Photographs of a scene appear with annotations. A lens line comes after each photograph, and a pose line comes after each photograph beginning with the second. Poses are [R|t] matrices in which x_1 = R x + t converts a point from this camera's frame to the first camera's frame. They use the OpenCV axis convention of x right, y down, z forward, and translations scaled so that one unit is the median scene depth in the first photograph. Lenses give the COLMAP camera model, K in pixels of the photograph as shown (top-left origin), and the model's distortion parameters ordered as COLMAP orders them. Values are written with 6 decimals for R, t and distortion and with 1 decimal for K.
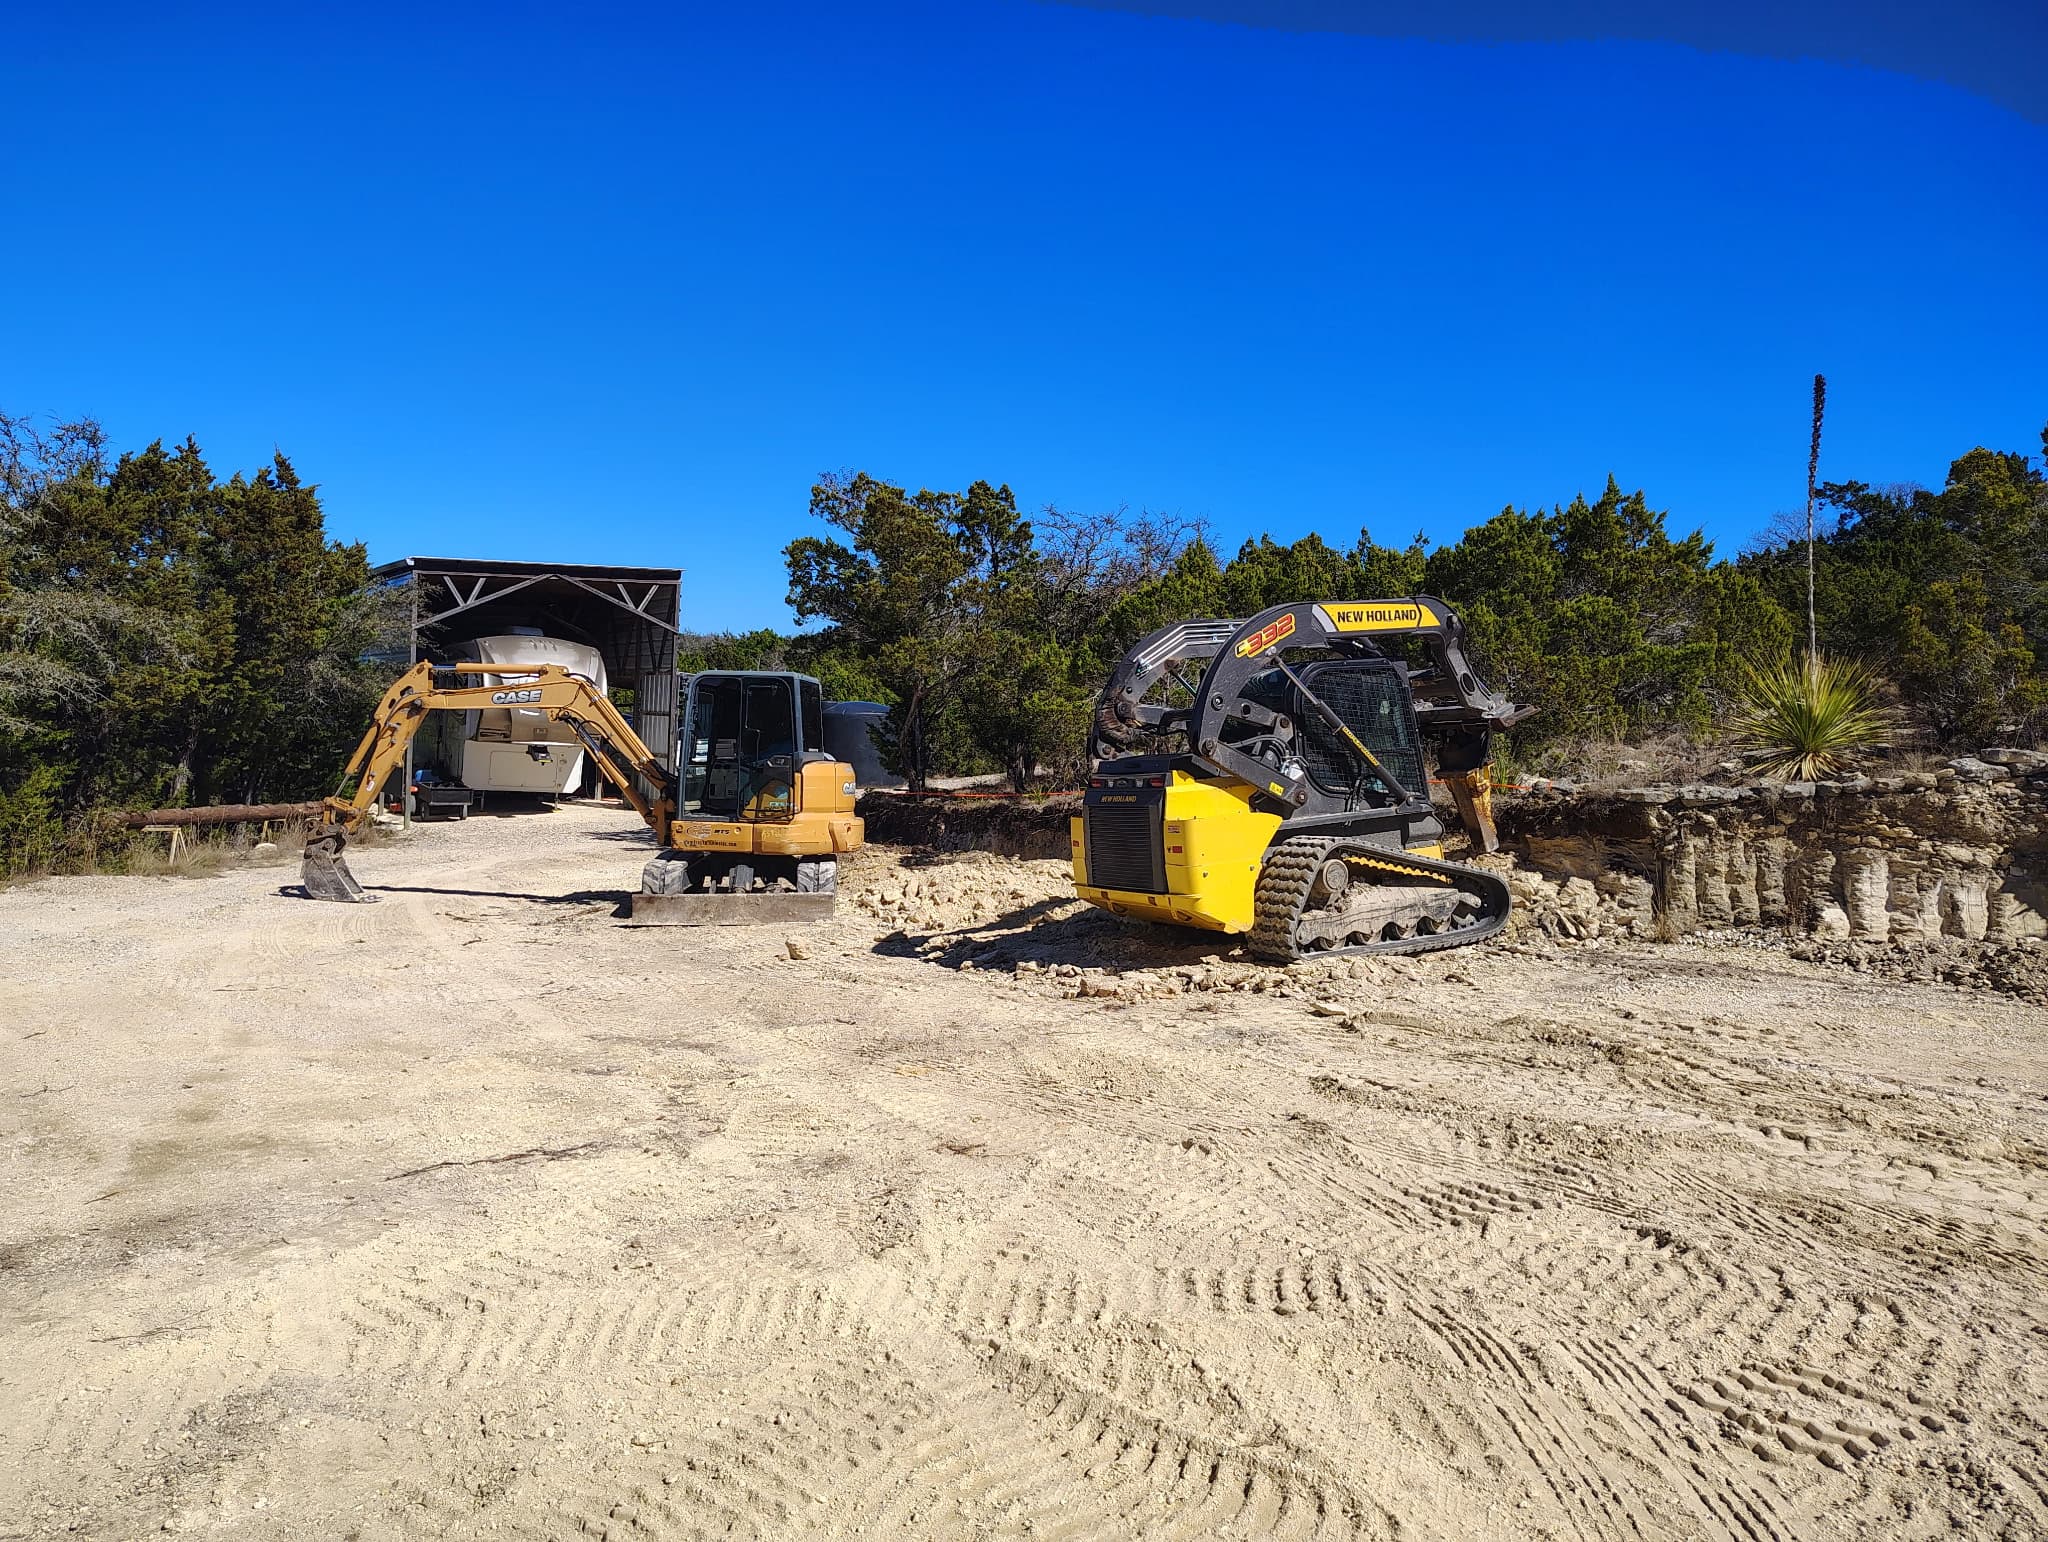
lens RADIAL K [[1413.6, 0, 1027.7], [0, 1413.6, 795.7], [0, 0, 1]] dist [0.019167, -0.002921]
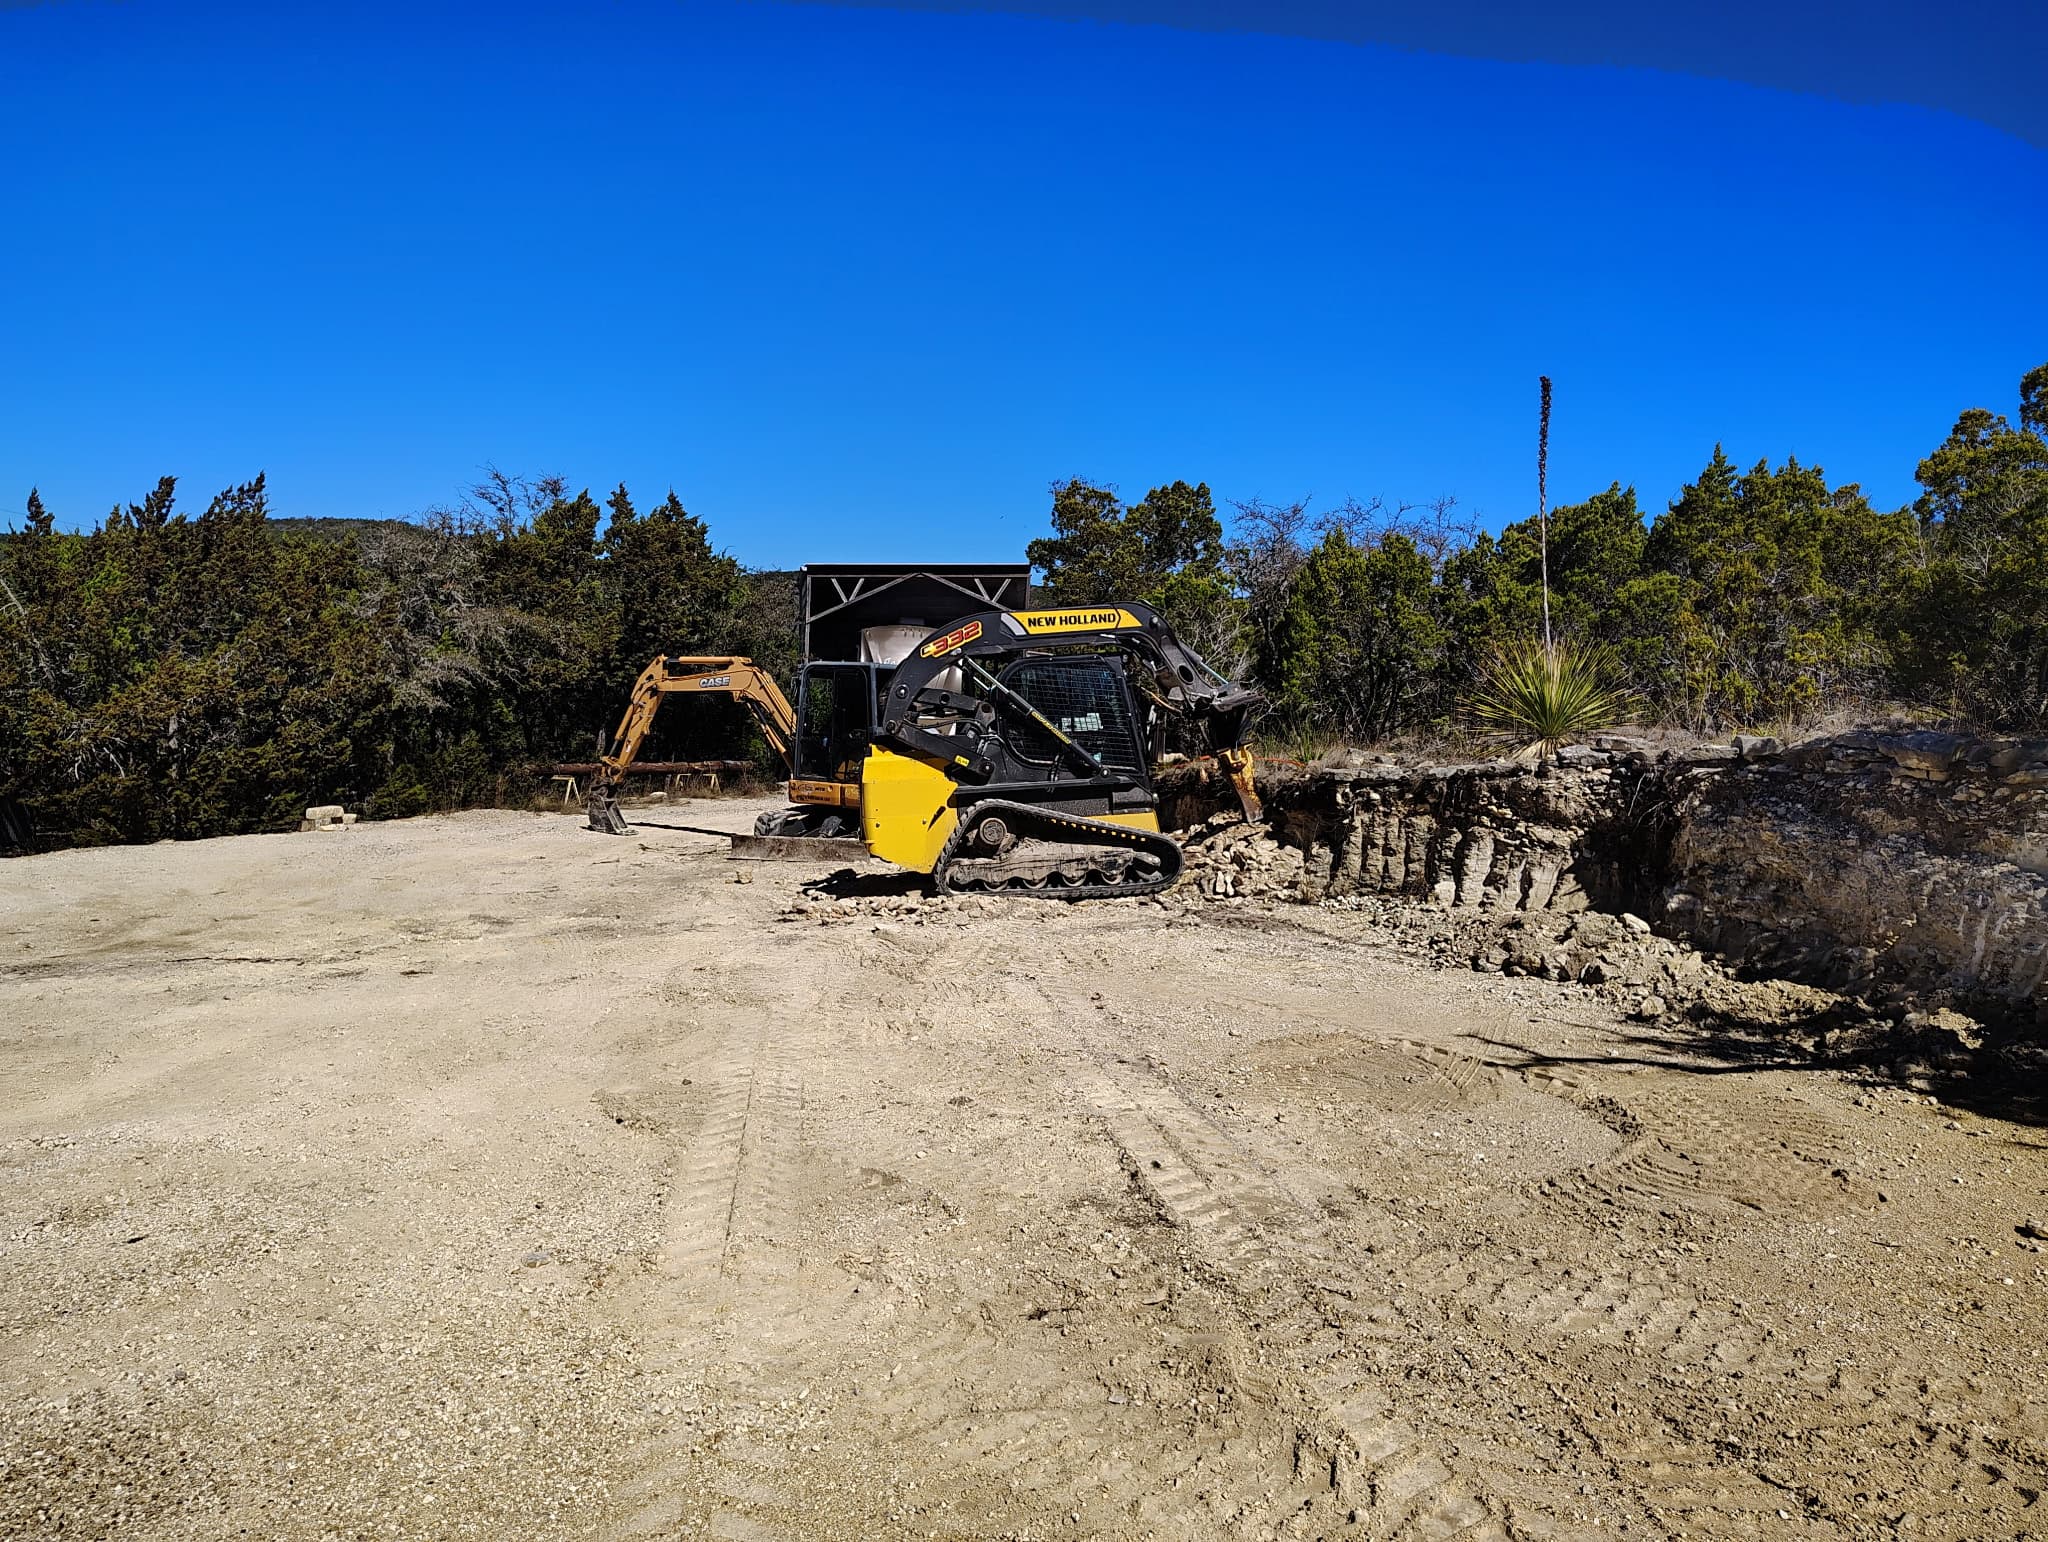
lens RADIAL K [[1413.6, 0, 1027.7], [0, 1413.6, 795.7], [0, 0, 1]] dist [0.019167, -0.002921]
pose [[0.913855, 0.030291, -0.404909, 0.690622], [-0.022363, 0.999455, 0.024299, -0.005337], [0.405424, -0.013151, 0.914034, -0.119783]]
